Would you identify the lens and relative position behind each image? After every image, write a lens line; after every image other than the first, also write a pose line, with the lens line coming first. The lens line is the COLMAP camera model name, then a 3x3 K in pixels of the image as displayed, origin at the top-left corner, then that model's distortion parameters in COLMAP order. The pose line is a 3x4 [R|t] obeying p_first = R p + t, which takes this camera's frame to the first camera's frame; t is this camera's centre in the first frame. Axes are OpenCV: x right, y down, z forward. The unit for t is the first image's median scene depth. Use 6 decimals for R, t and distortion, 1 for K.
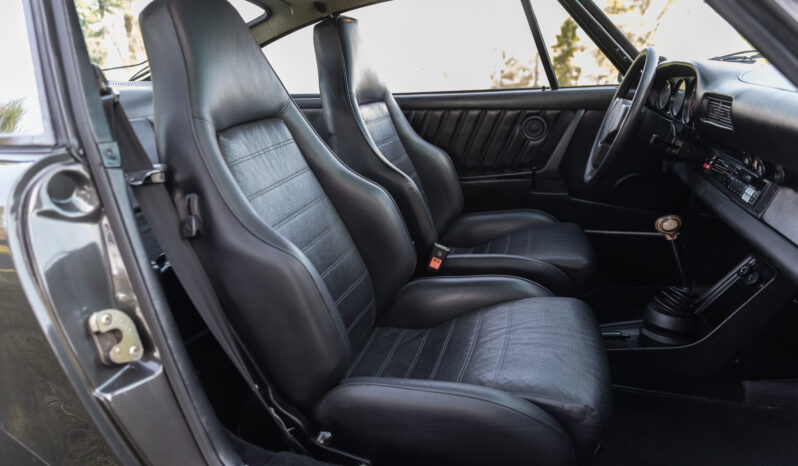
lens RADIAL K [[535.7, 0, 399.0], [0, 535.7, 233.0], [0, 0, 1]] dist [0.004443, -0.003506]
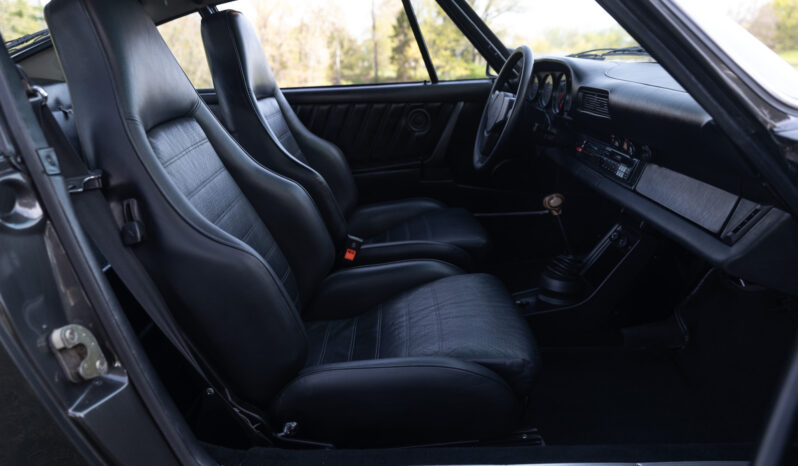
lens RADIAL K [[558.0, 0, 399.0], [0, 558.0, 233.0], [0, 0, 1]] dist [0.002500, -0.001008]
pose [[0.960907, -0.078726, 0.265442, -0.151045], [0.077310, 0.996882, 0.015797, 0.007080], [-0.265858, 0.005342, 0.963997, -0.067006]]
